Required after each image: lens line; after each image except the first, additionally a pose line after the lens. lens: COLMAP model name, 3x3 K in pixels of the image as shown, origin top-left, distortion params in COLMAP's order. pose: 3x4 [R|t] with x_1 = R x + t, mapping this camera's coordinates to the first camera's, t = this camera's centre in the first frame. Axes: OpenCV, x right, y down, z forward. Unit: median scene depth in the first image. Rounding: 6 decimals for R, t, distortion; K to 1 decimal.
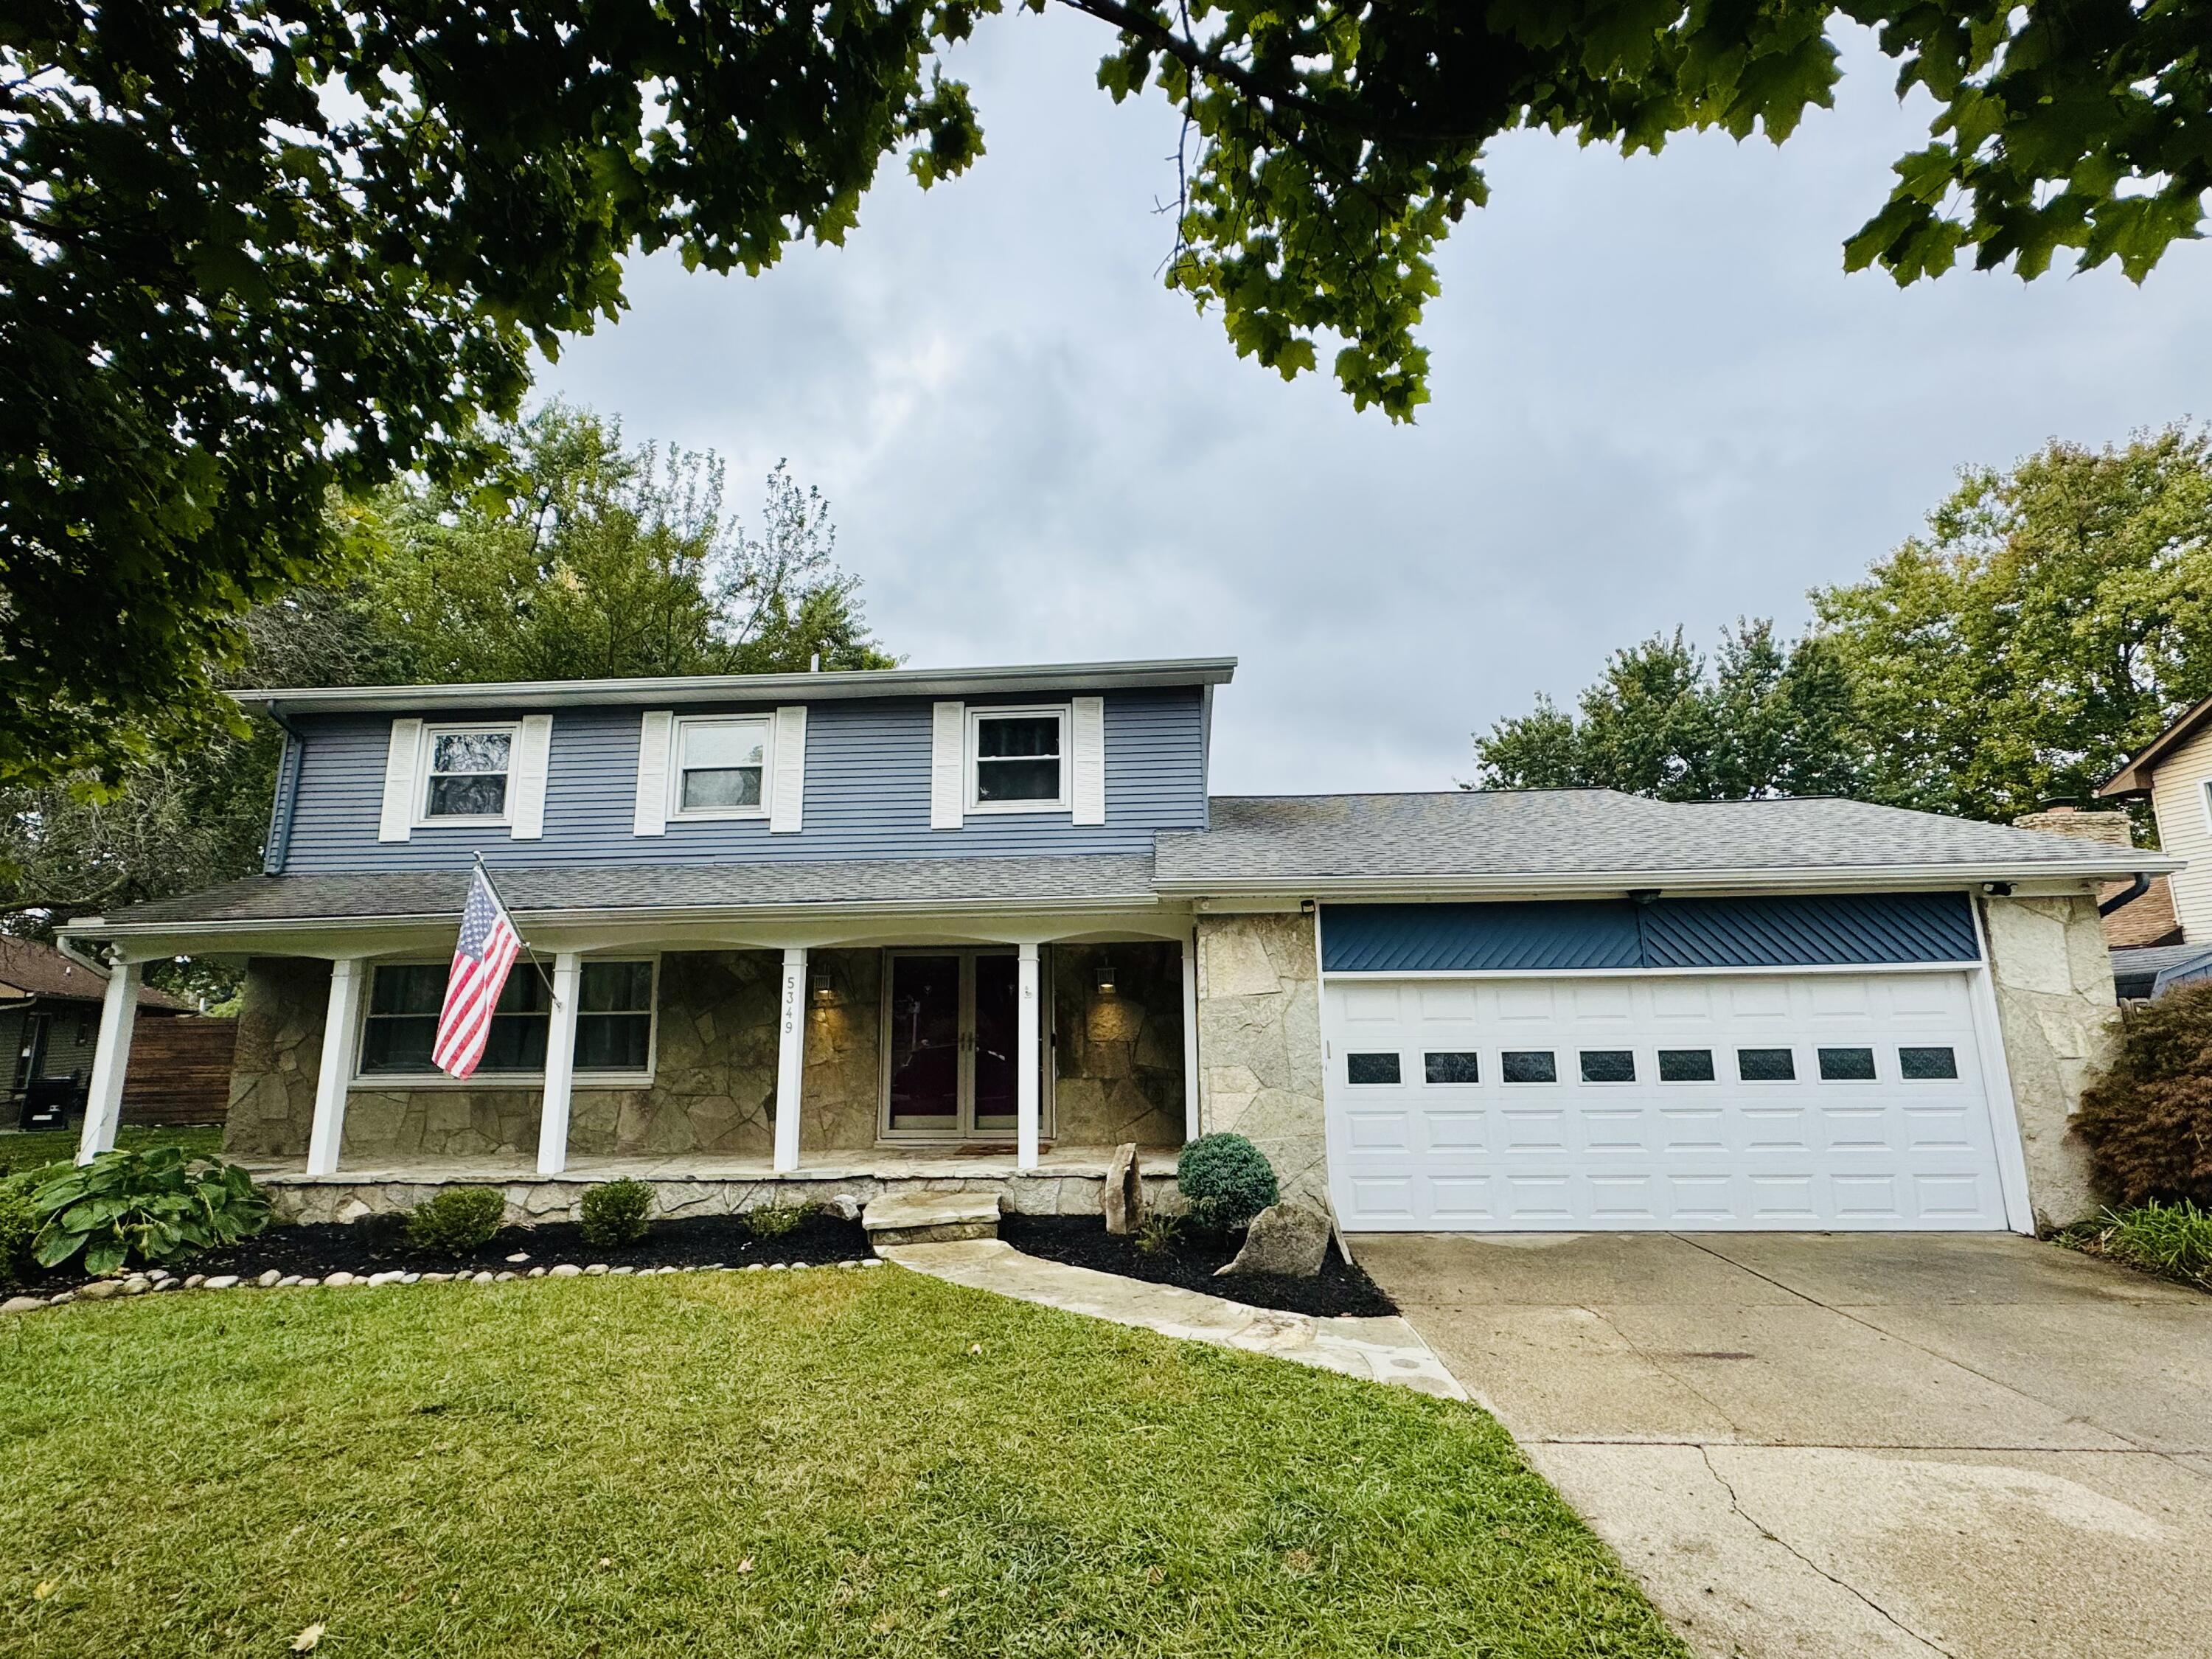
lens RADIAL K [[1042.4, 0, 1105.3], [0, 1042.4, 830.4], [0, 0, 1]] dist [-0.000589, 0.000063]
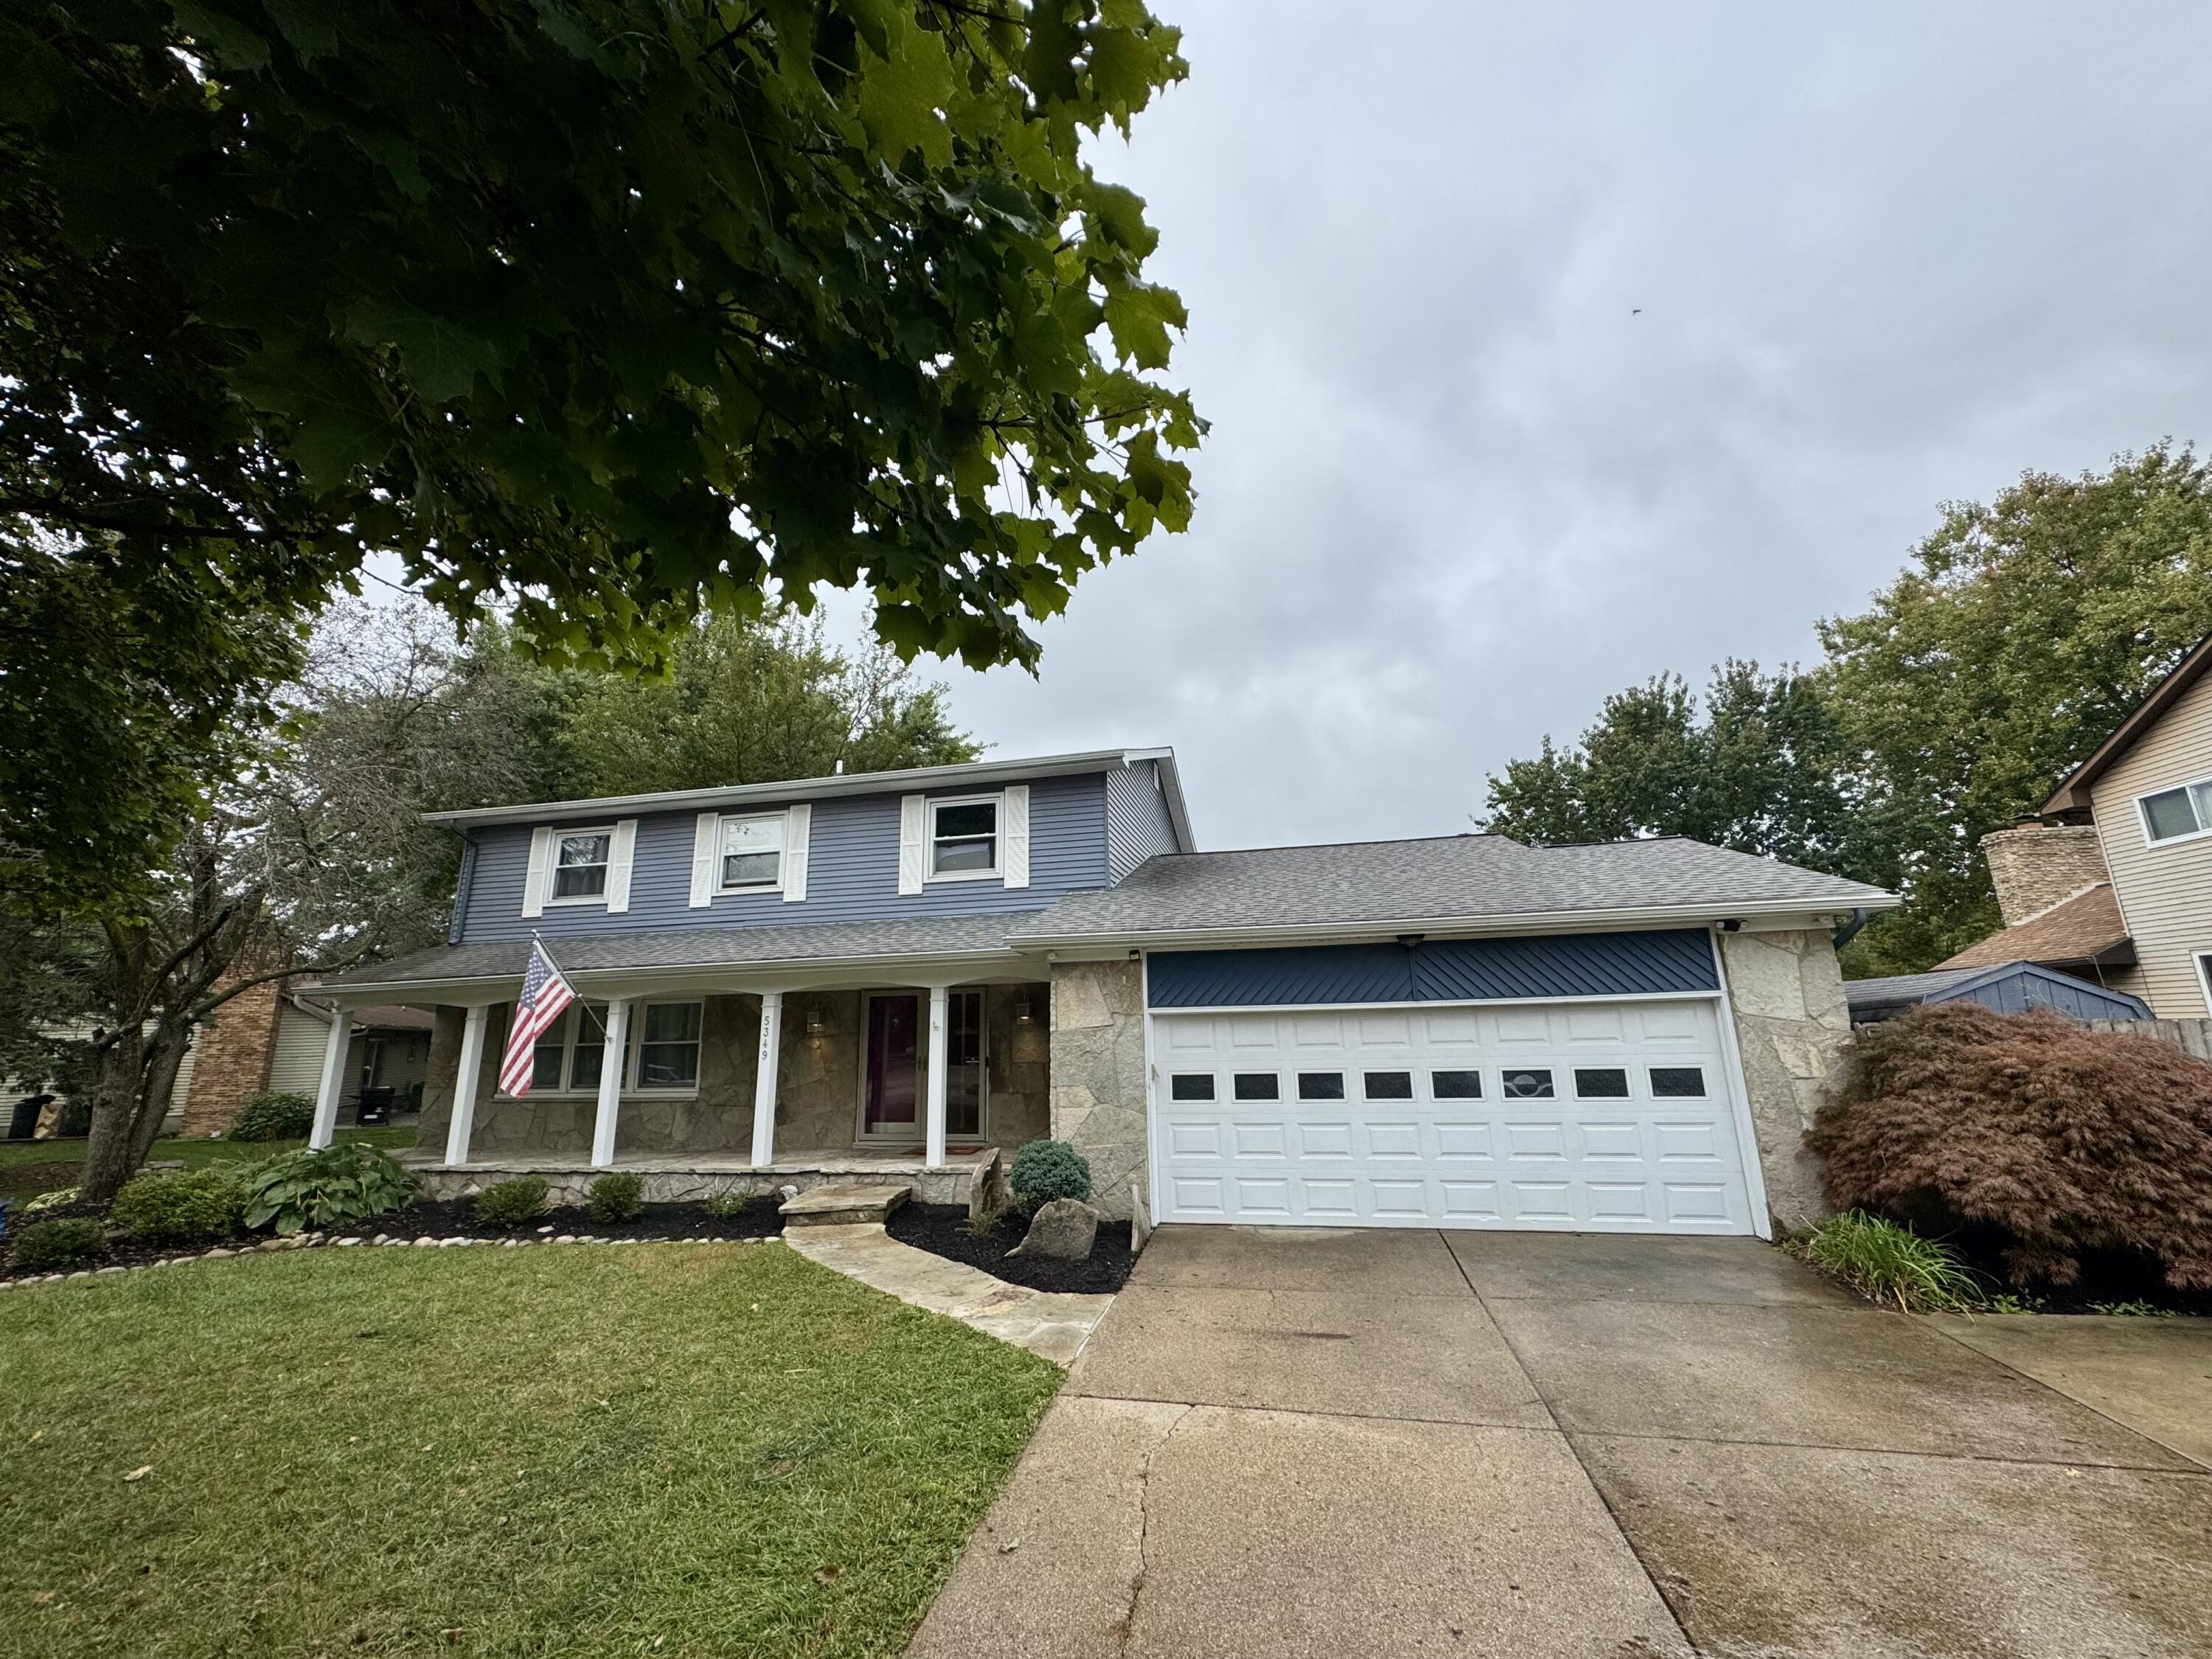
lens RADIAL K [[883.3, 0, 1105.8], [0, 883.3, 825.4], [0, 0, 1]] dist [0.001170, -0.000210]
pose [[0.986973, -0.046638, -0.153979, 0.325628], [0.039388, 0.997982, -0.049806, -0.029784], [0.155991, 0.043092, 0.986818, -0.049954]]
